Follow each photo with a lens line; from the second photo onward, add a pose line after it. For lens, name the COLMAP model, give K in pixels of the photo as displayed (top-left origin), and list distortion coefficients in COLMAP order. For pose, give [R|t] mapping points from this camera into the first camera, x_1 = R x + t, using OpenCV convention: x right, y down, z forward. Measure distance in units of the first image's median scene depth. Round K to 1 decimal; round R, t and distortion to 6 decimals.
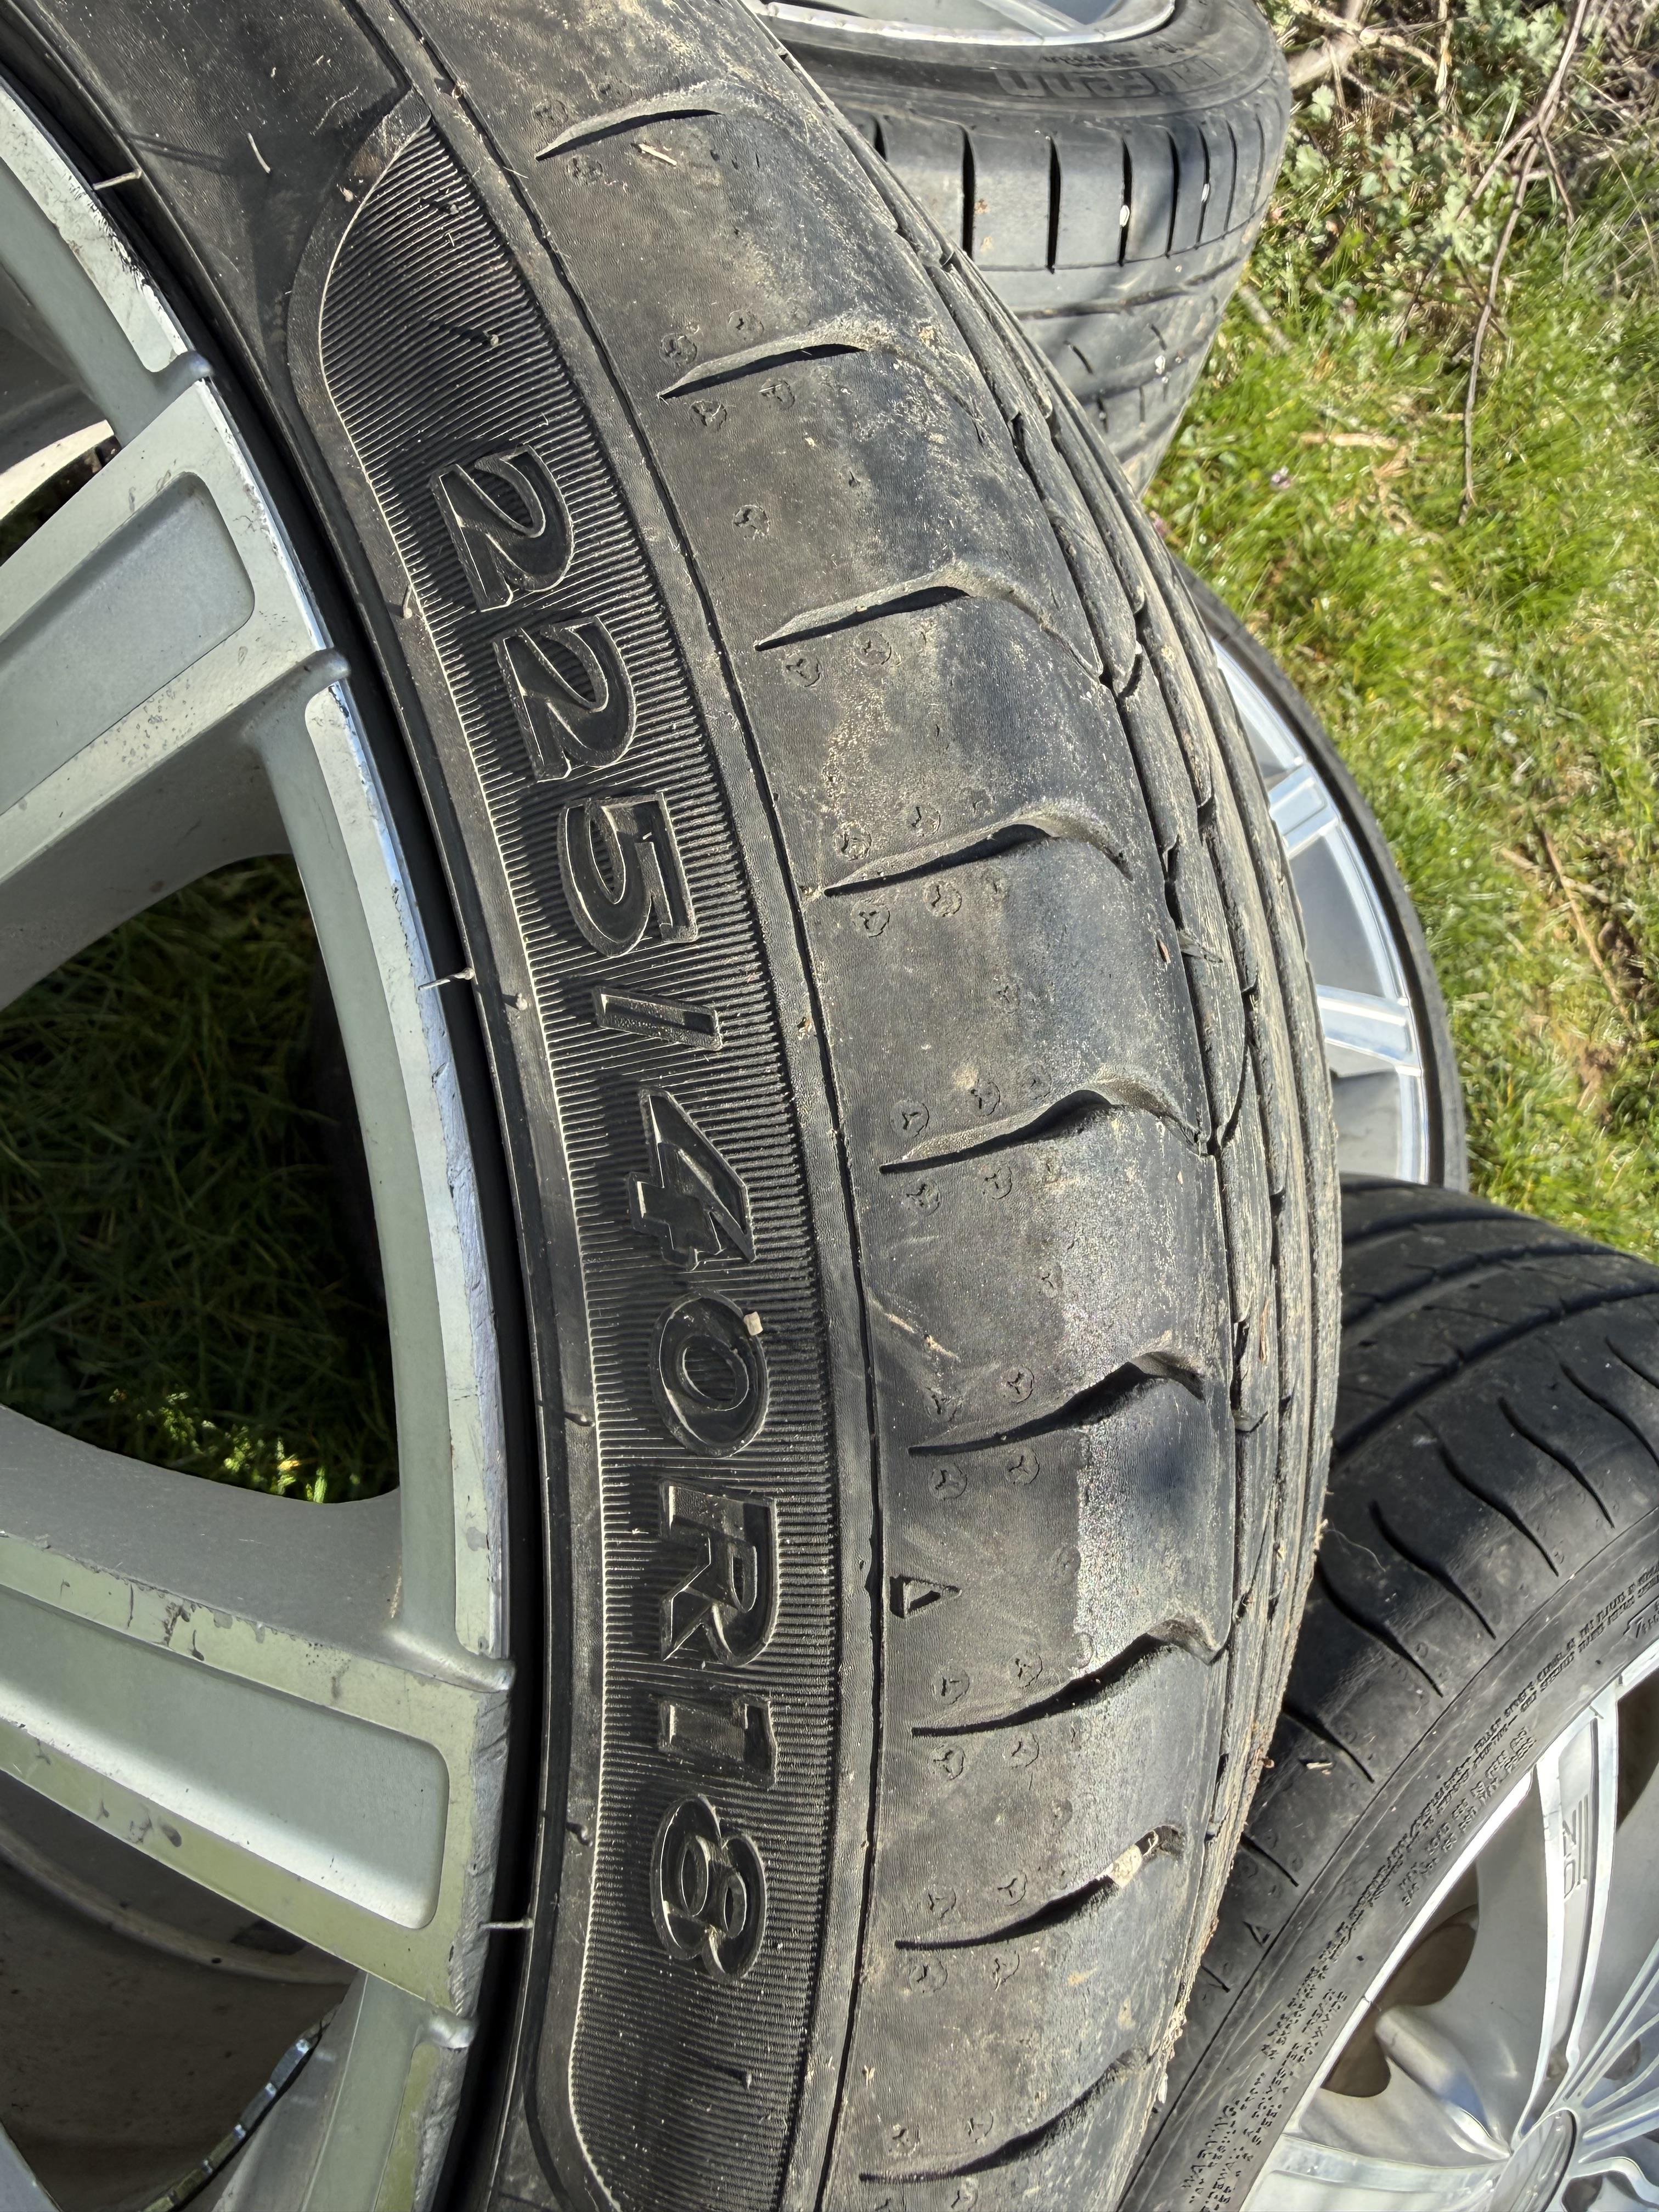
lens RADIAL K [[1548.8, 0, 951.2], [0, 1548.8, 1289.2], [0, 0, 1]] dist [0.024704, -0.034483]
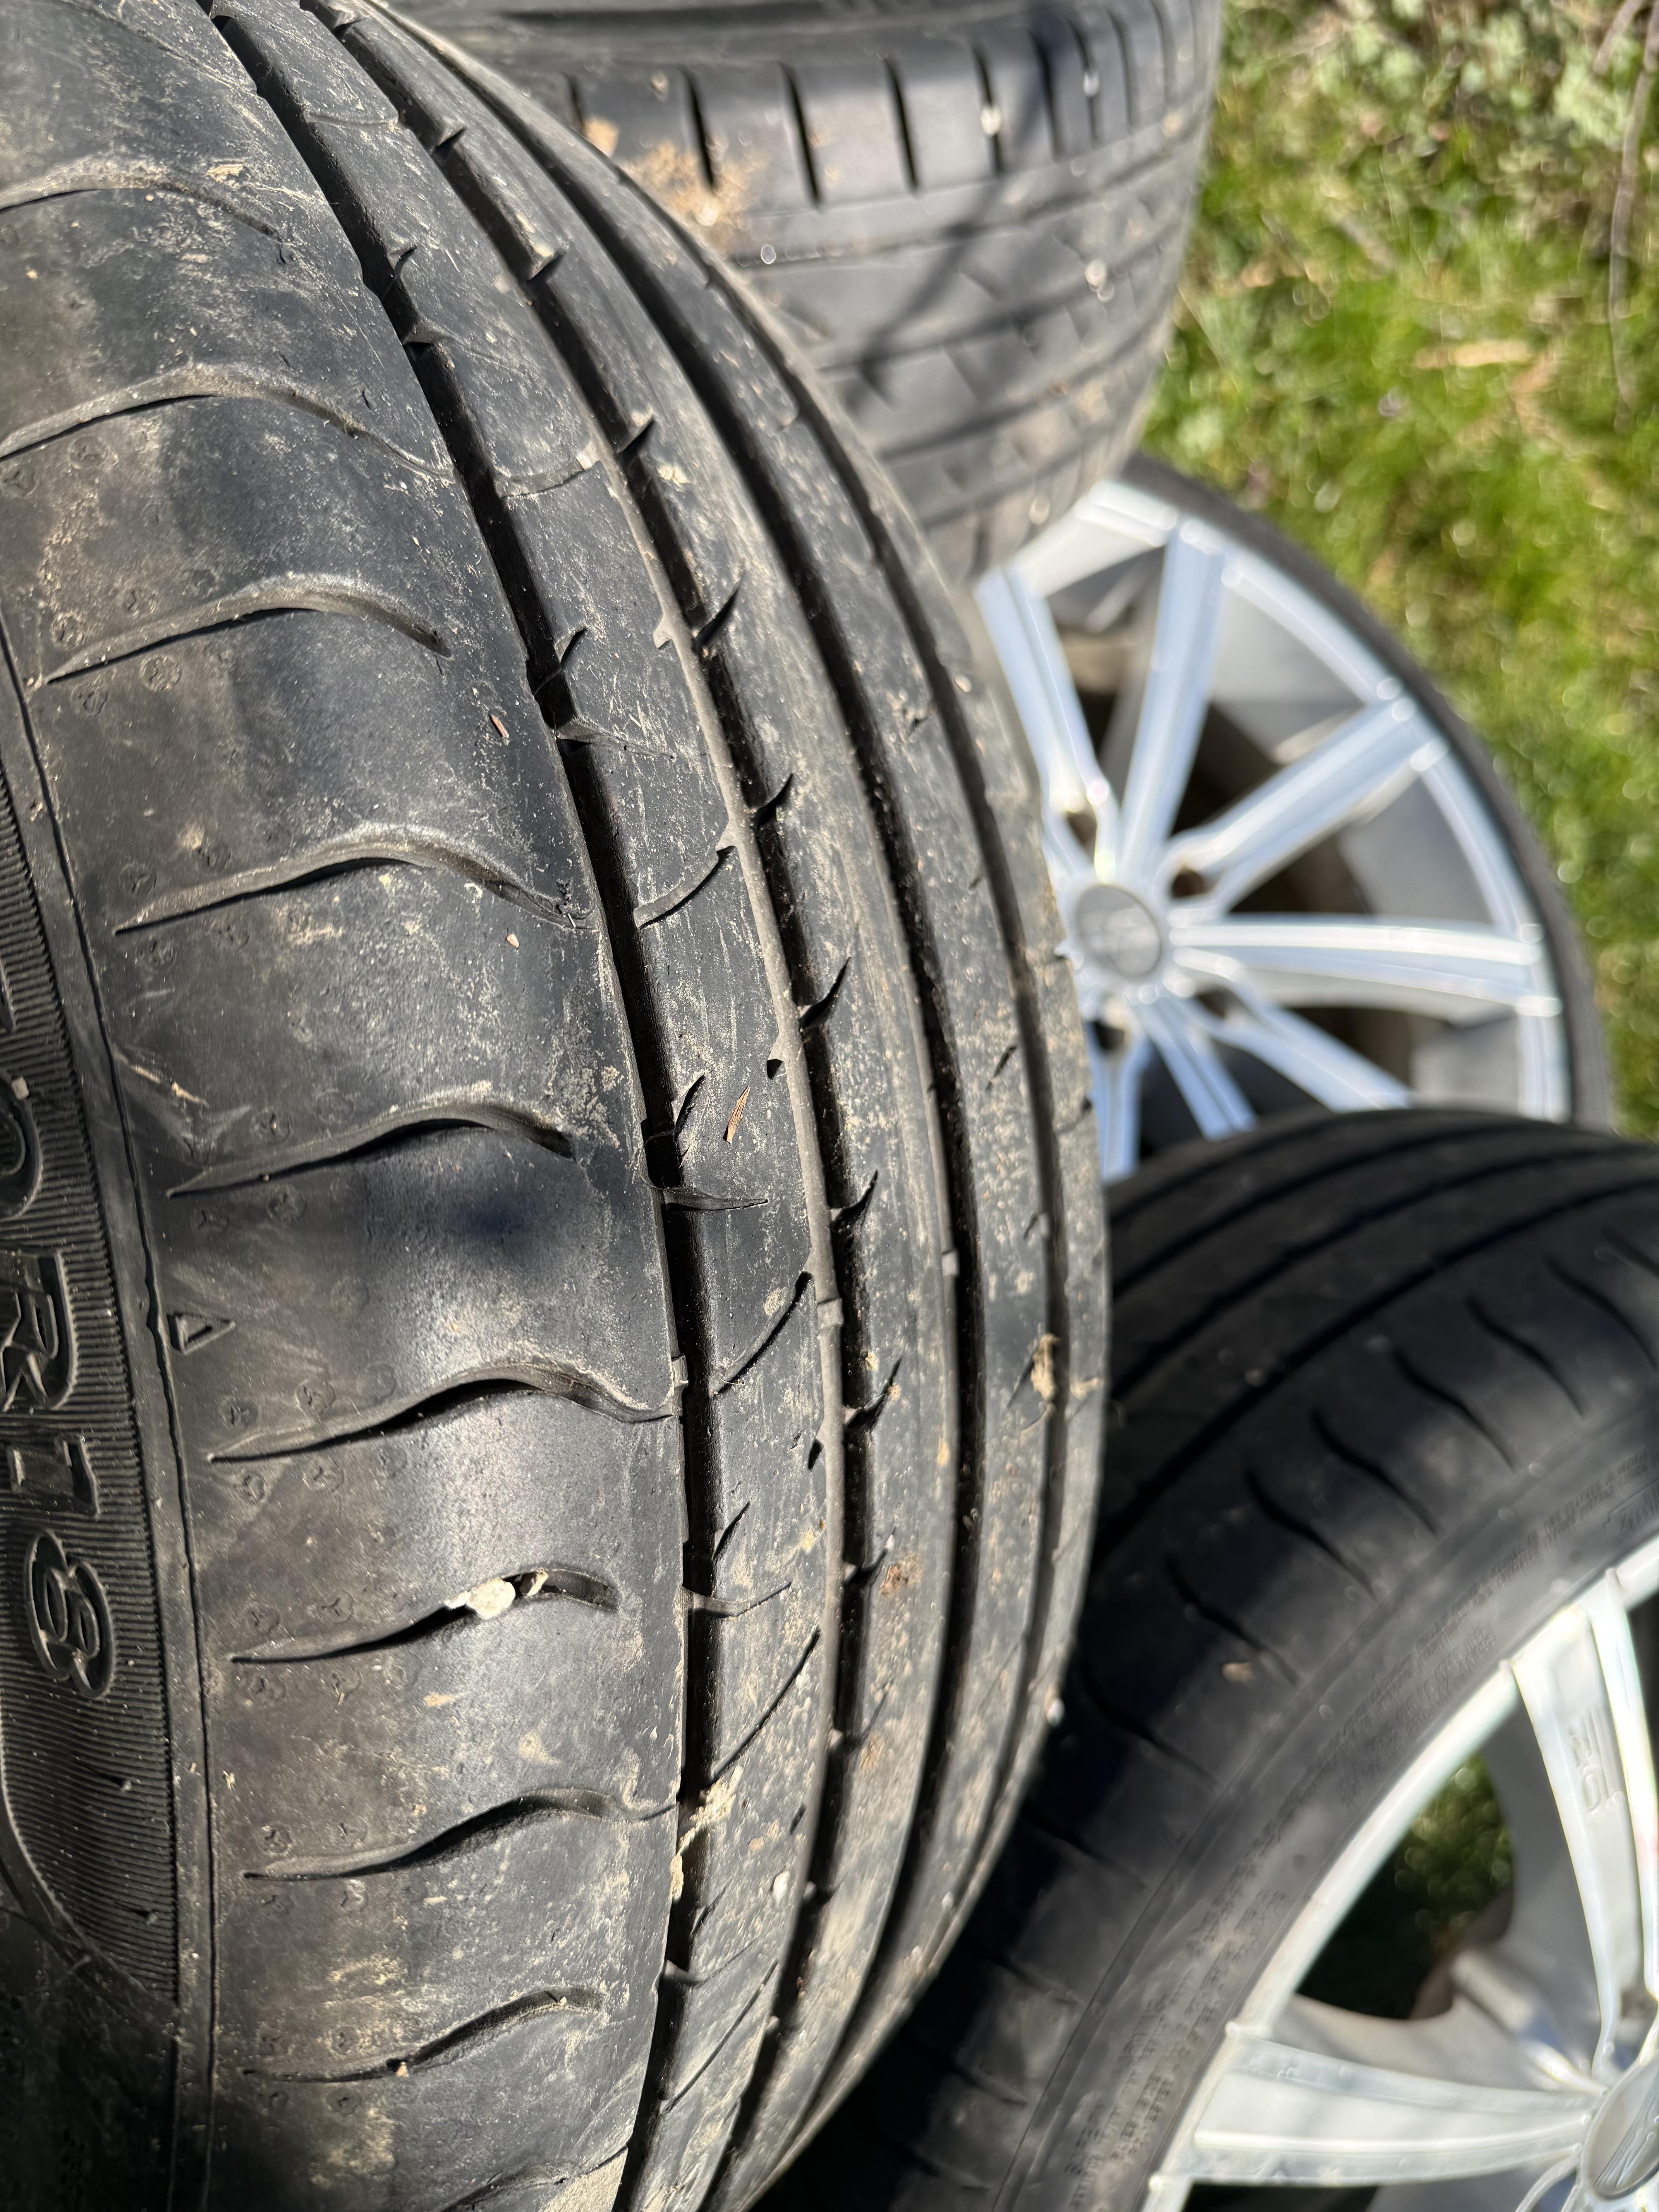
lens RADIAL K [[1548.8, 0, 967.6], [0, 1548.8, 1396.3], [0, 0, 1]] dist [0.024704, -0.034483]
pose [[0.981335, -0.077762, -0.175880, 0.678001], [0.083673, 0.996143, 0.026432, 0.255943], [0.173146, -0.040655, 0.984057, 0.031604]]
